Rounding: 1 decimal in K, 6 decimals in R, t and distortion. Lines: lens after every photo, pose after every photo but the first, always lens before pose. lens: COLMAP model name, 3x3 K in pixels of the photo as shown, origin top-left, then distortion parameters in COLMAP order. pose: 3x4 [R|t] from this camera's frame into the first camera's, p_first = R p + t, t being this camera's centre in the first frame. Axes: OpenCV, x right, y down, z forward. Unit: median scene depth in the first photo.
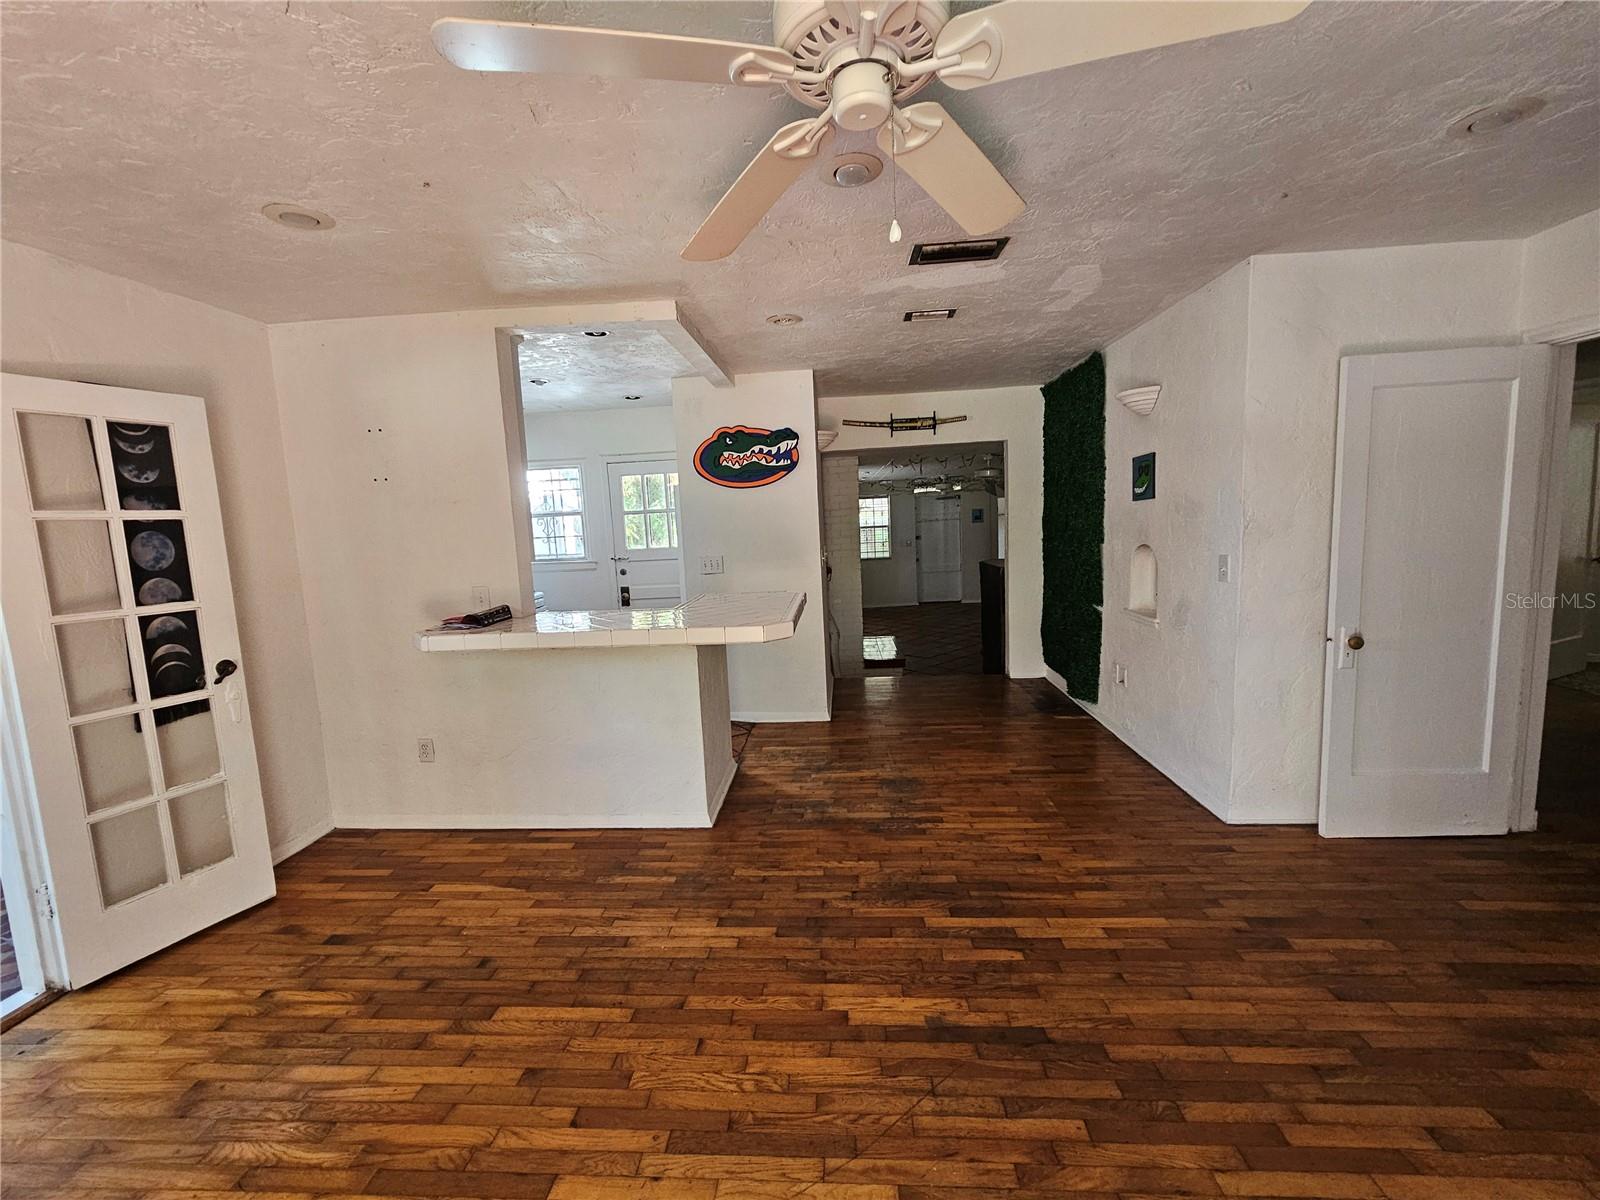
lens RADIAL K [[654.7, 0, 790.6], [0, 654.7, 601.1], [0, 0, 1]] dist [-0.000140, -0.000033]
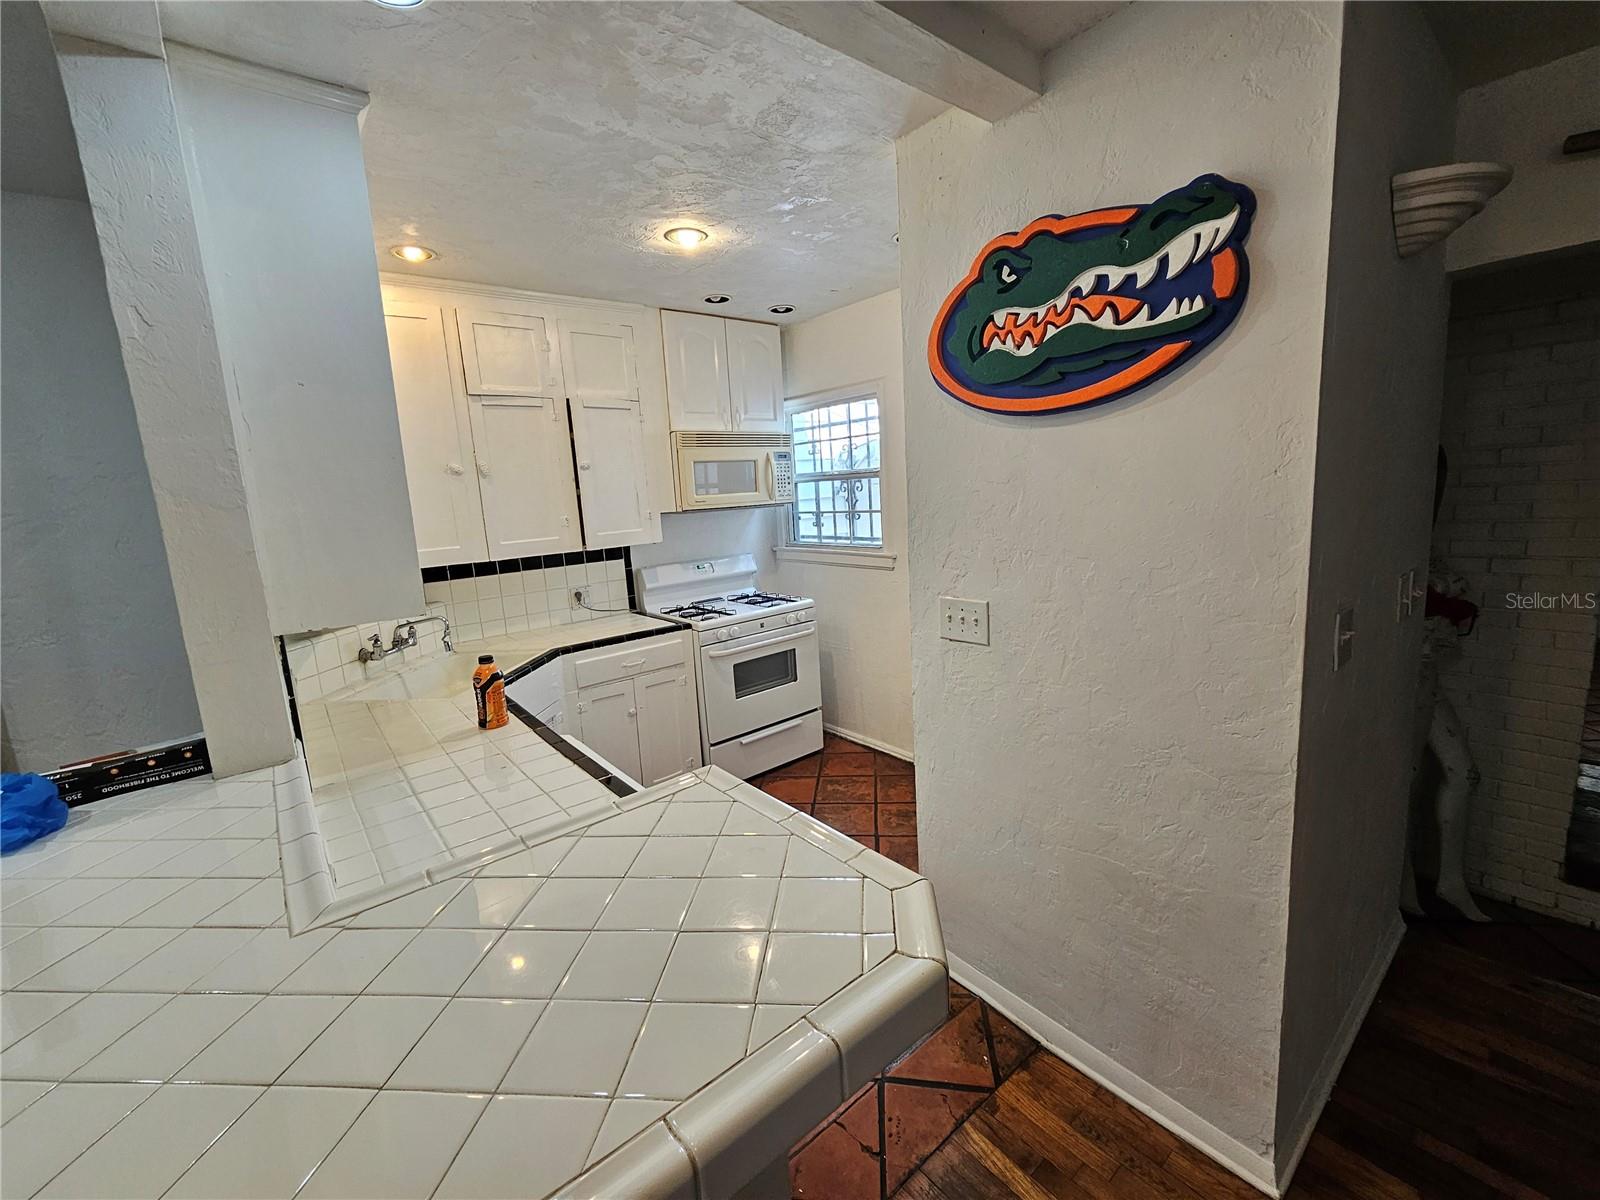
lens RADIAL K [[654.7, 0, 796.1], [0, 654.7, 593.2], [0, 0, 1]] dist [-0.000140, -0.000033]
pose [[0.686426, 0.121730, -0.716938, 0.164901], [-0.061169, 0.992061, 0.109878, -0.196992], [0.724622, -0.031569, 0.688423, 1.204188]]
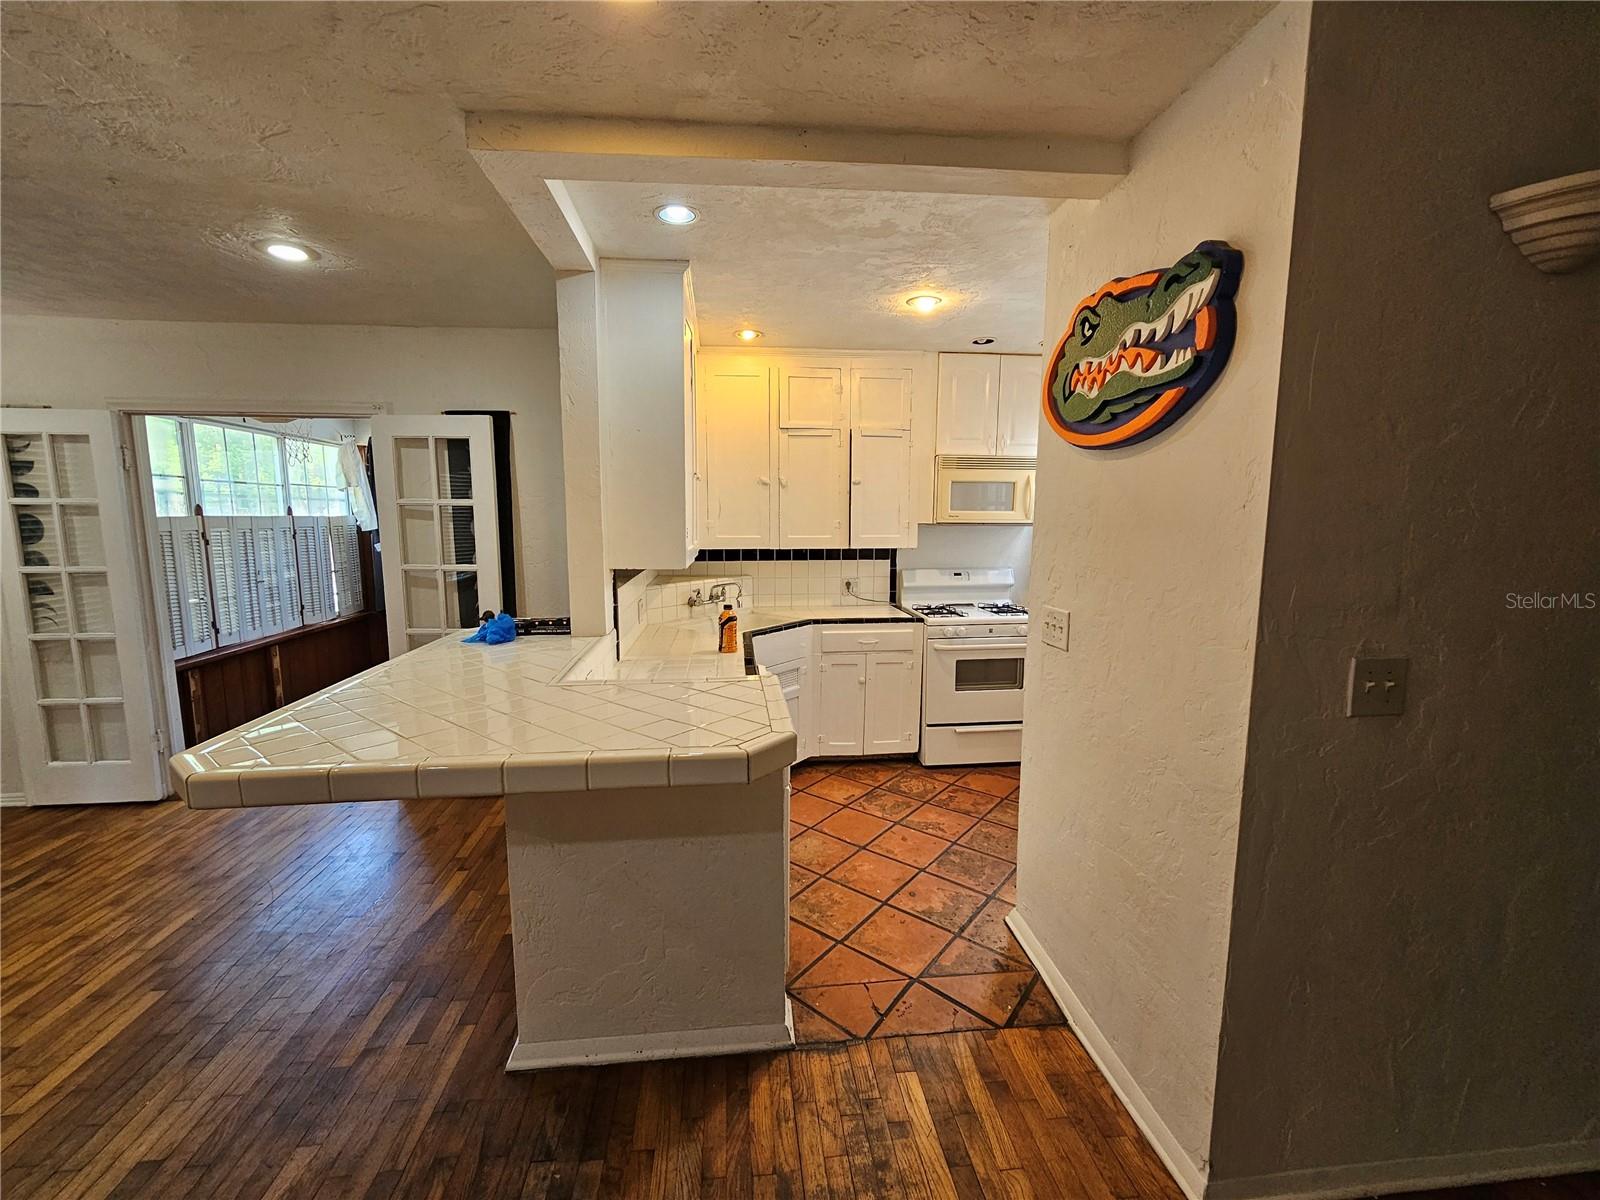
lens RADIAL K [[654.7, 0, 801.6], [0, 654.7, 595.7], [0, 0, 1]] dist [-0.000140, -0.000033]
pose [[0.179334, 0.165047, -0.969845, 0.503474], [-0.129588, 0.981200, 0.143017, -0.213710], [0.975216, 0.100033, 0.197350, 1.358556]]
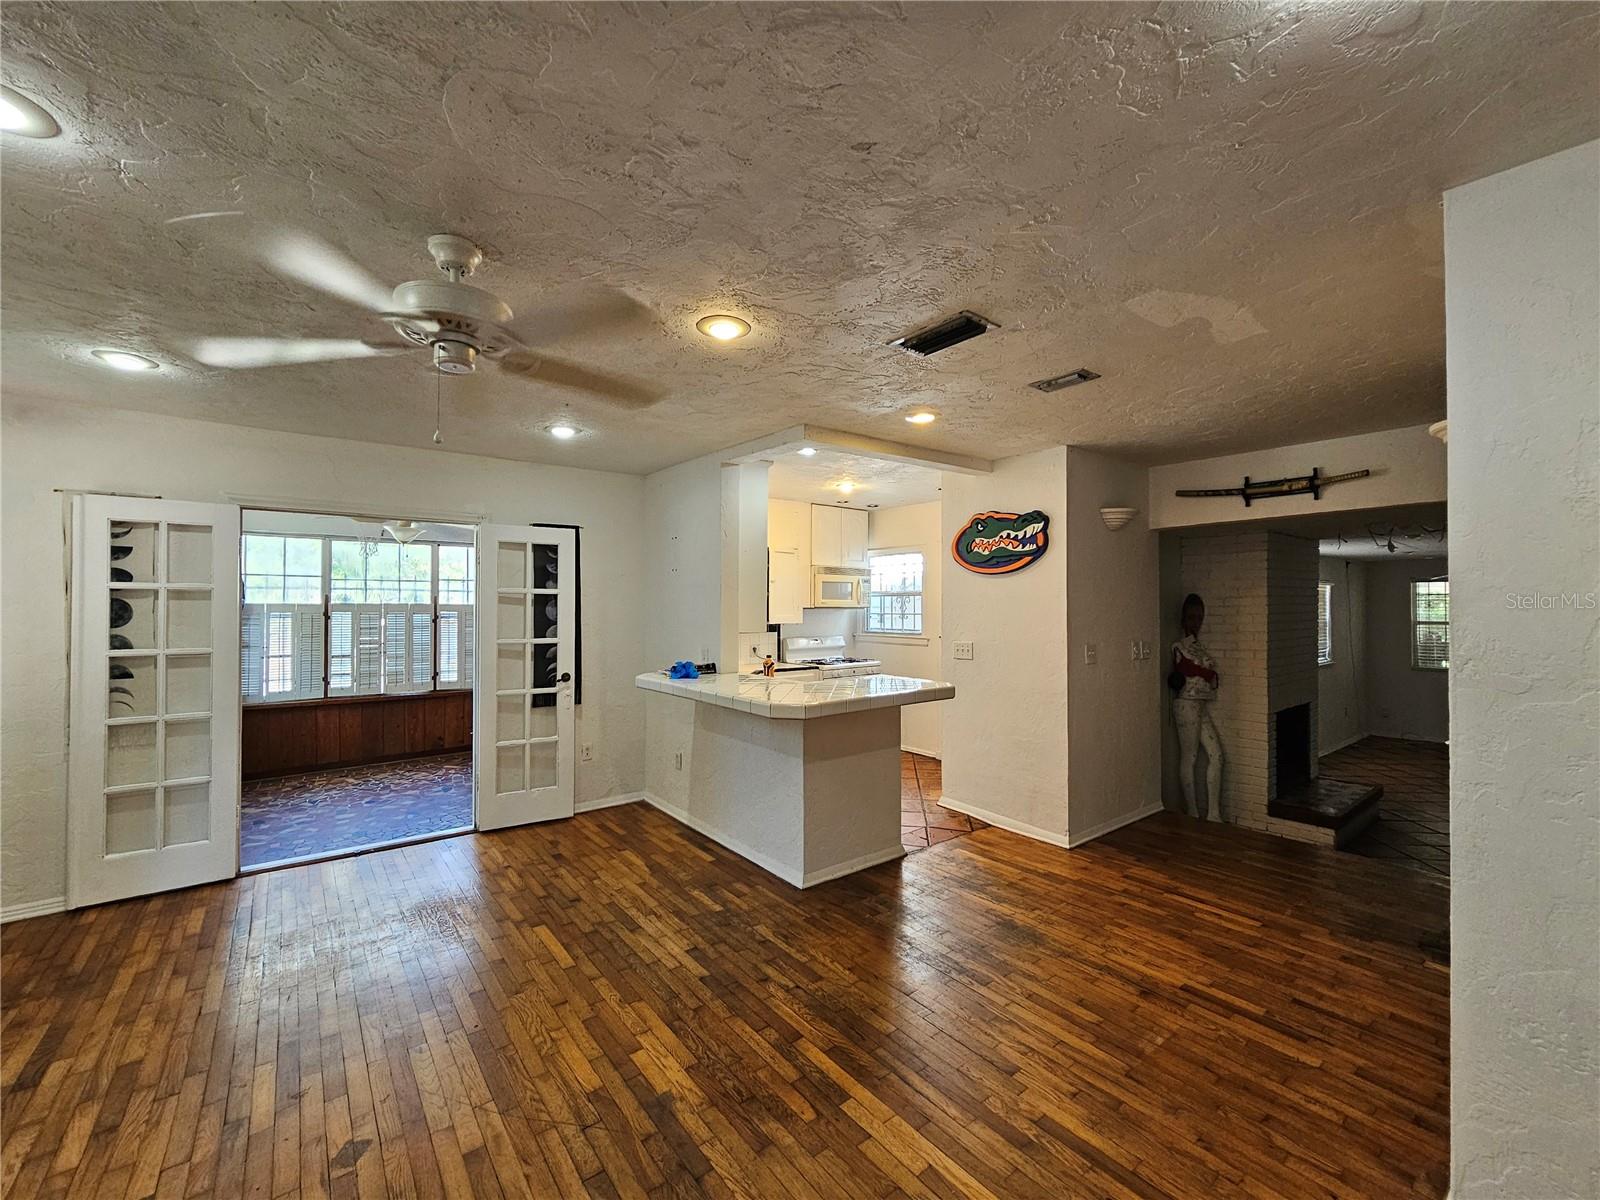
lens RADIAL K [[654.7, 0, 792.9], [0, 654.7, 600.1], [0, 0, 1]] dist [-0.000140, -0.000033]
pose [[0.664676, 0.038908, -0.746118, 0.812509], [-0.121472, 0.990983, -0.056536, -0.079431], [0.737191, 0.128211, 0.663409, 0.262945]]
